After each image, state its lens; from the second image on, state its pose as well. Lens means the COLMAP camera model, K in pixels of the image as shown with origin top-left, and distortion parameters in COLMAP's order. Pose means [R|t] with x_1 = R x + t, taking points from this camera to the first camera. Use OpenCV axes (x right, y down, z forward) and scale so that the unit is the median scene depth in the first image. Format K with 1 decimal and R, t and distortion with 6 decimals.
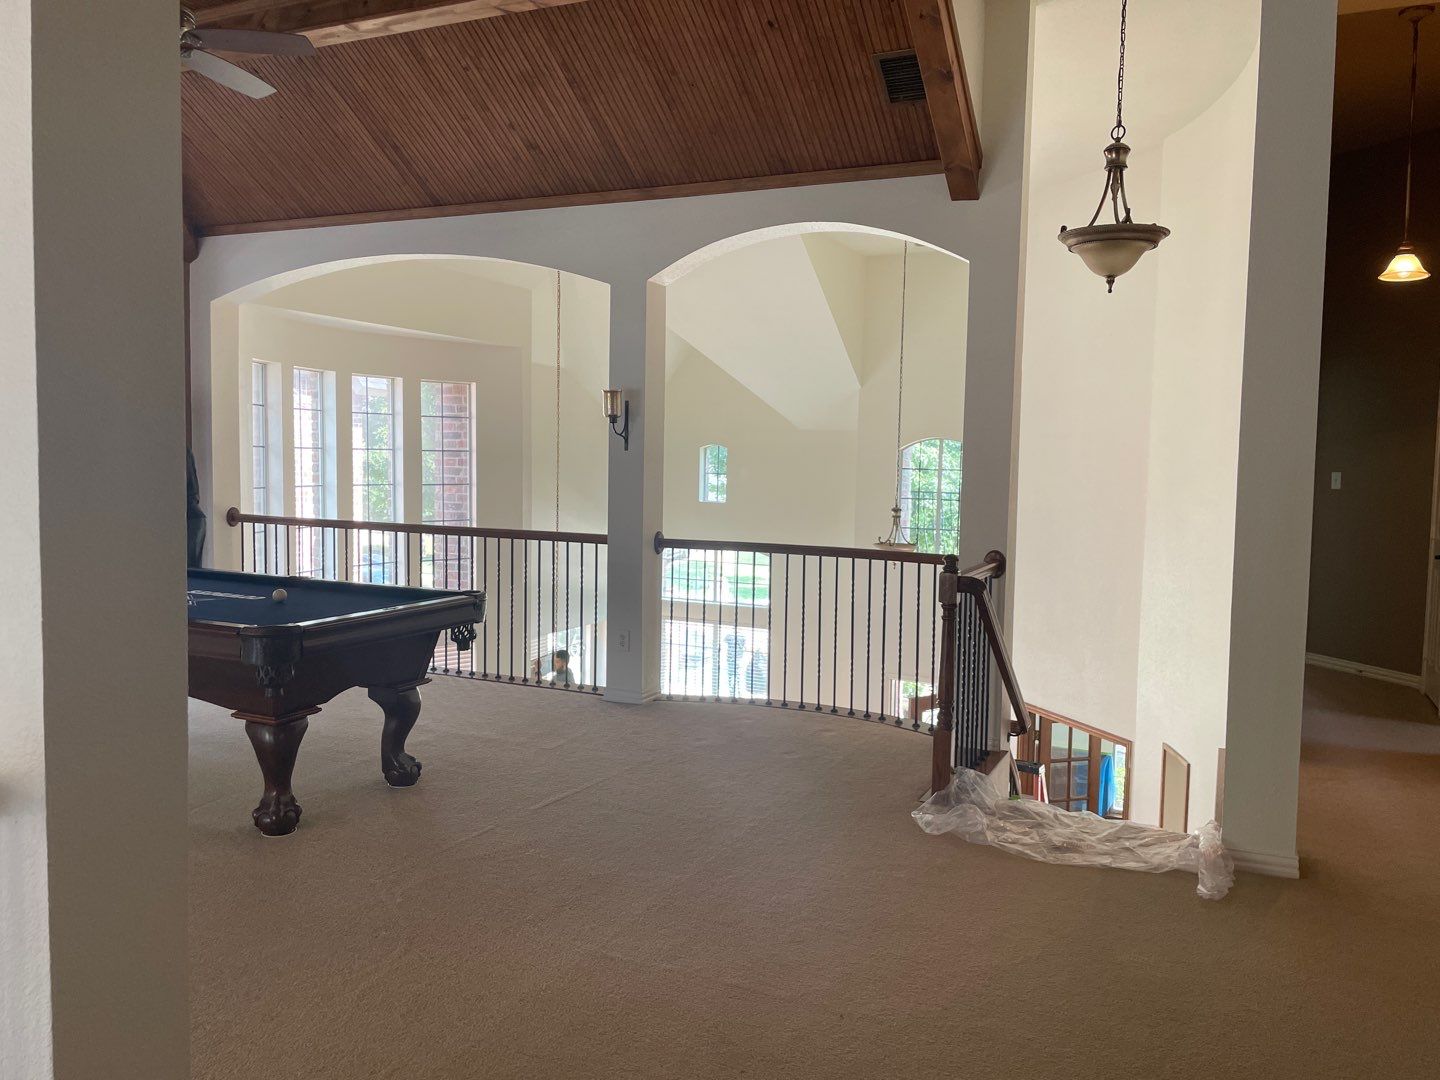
lens RADIAL K [[1098.0, 0, 731.3], [0, 1098.0, 533.6], [0, 0, 1]] dist [0.098647, -0.104574]
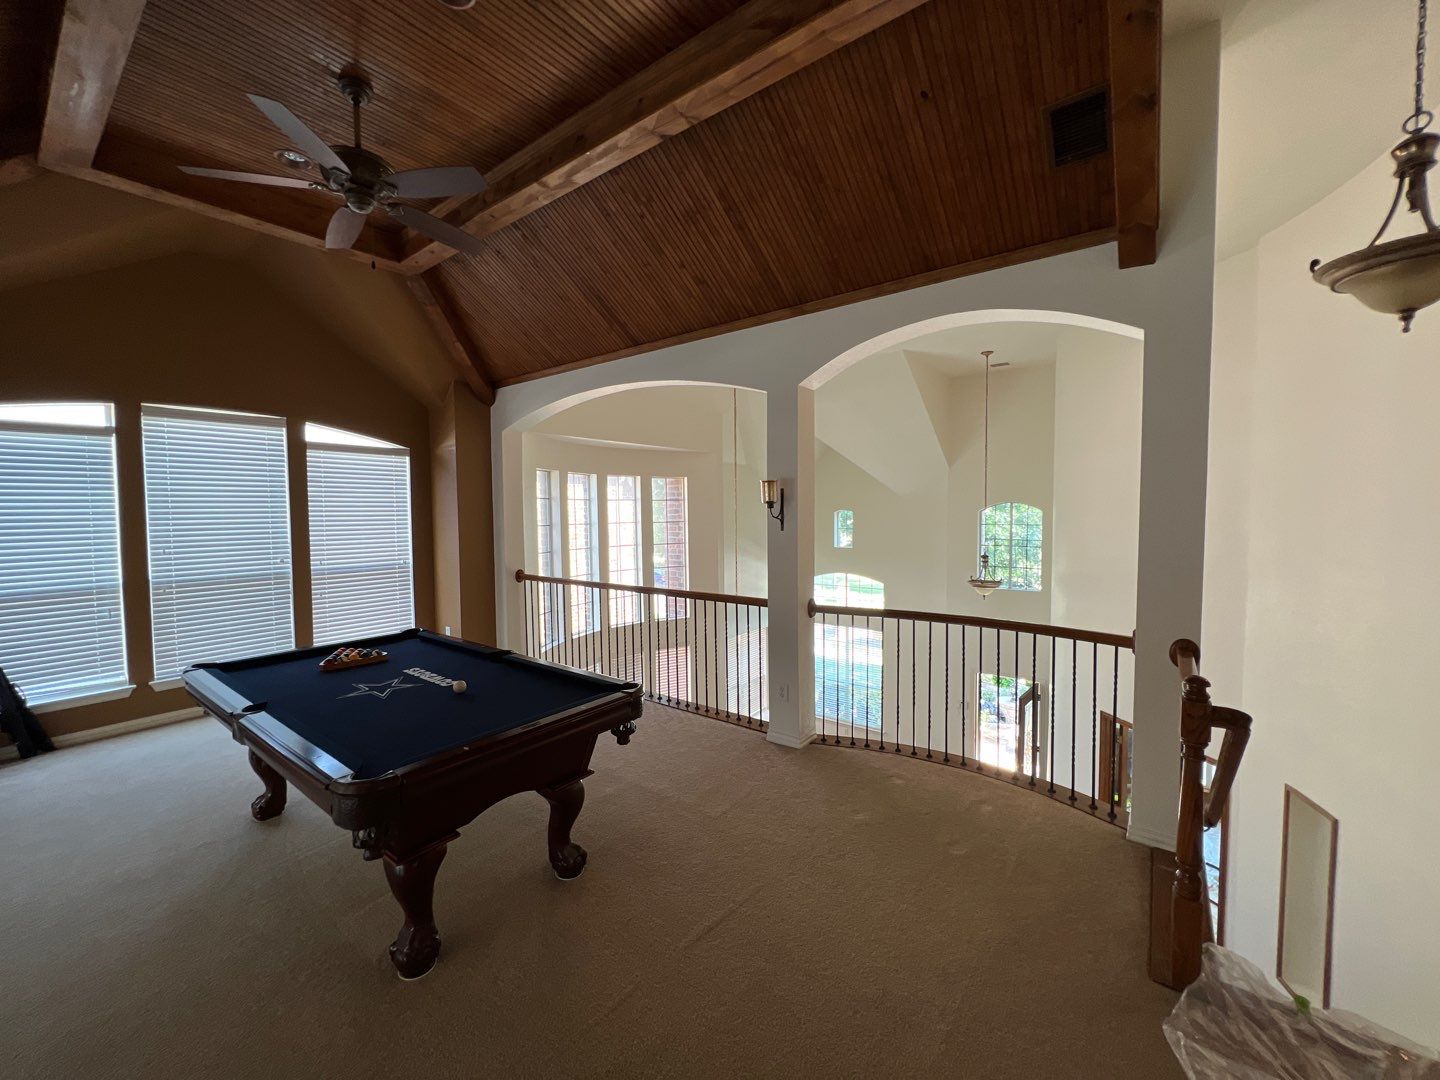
lens RADIAL K [[573.2, 0, 720.0], [0, 573.2, 540.0], [0, 0, 1]] dist [-0.002337, -0.000632]
pose [[0.976818, -0.018719, -0.213254, -0.032149], [0.014946, 0.999702, -0.019291, -0.057845], [0.213551, 0.015657, 0.976806, 0.411982]]
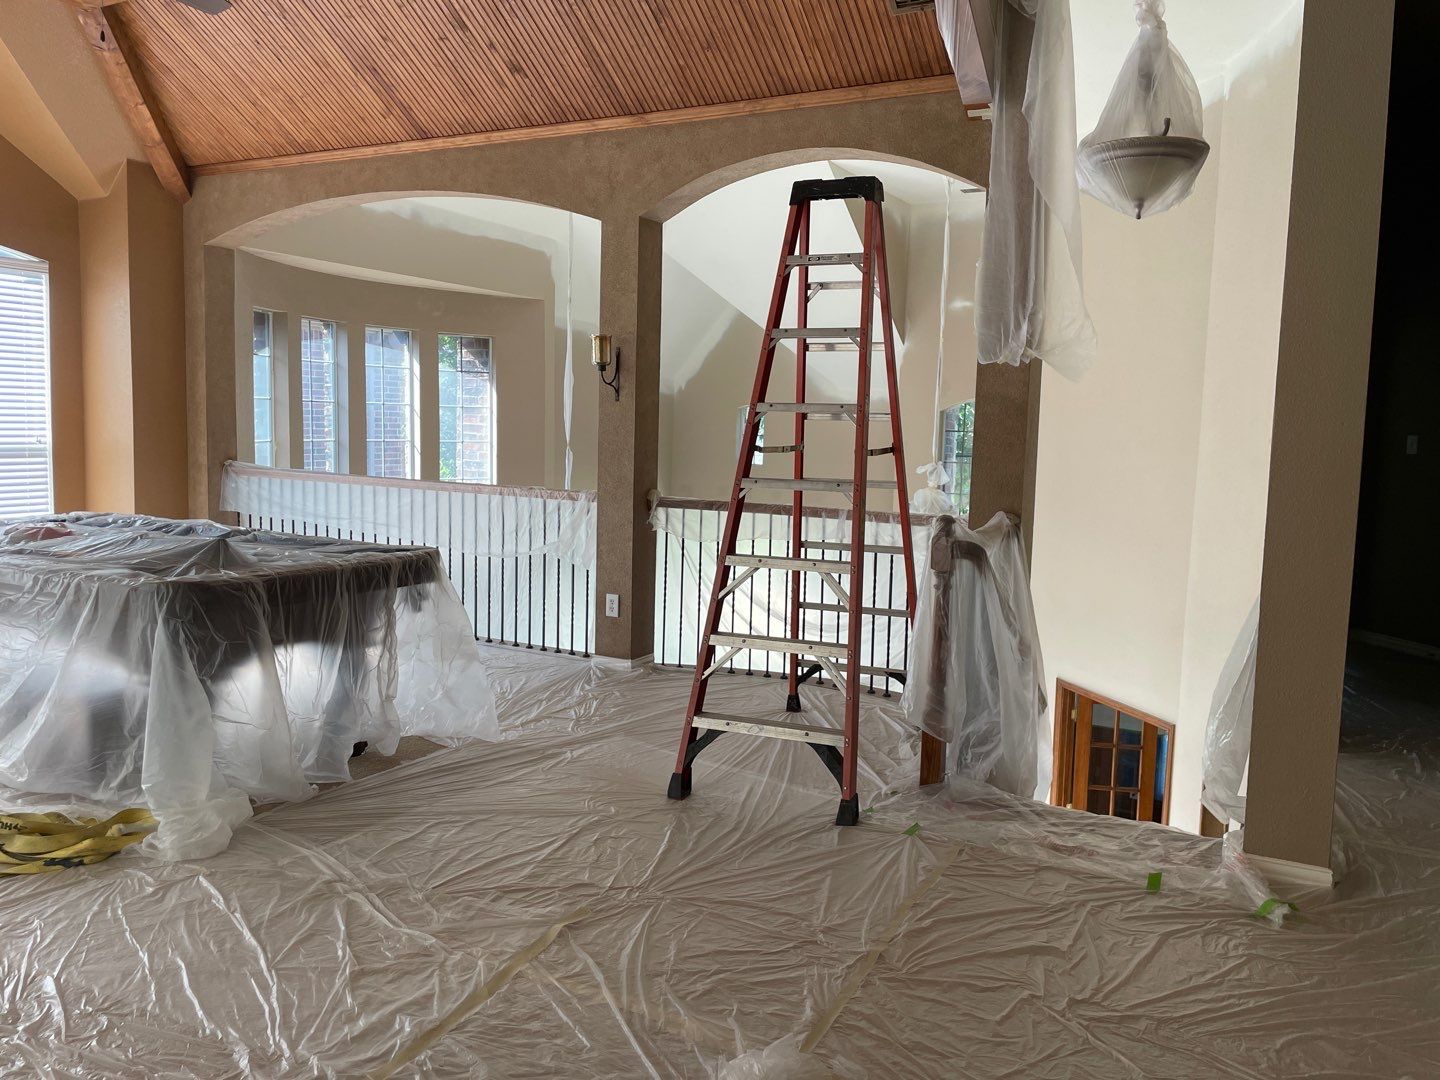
lens RADIAL K [[1098.0, 0, 731.3], [0, 1098.0, 533.6], [0, 0, 1]] dist [0.098647, -0.104574]
pose [[0.998098, 0.014561, -0.059907, 0.061614], [-0.012839, 0.999496, 0.029033, 0.008197], [0.060300, -0.028209, 0.997782, 0.077412]]
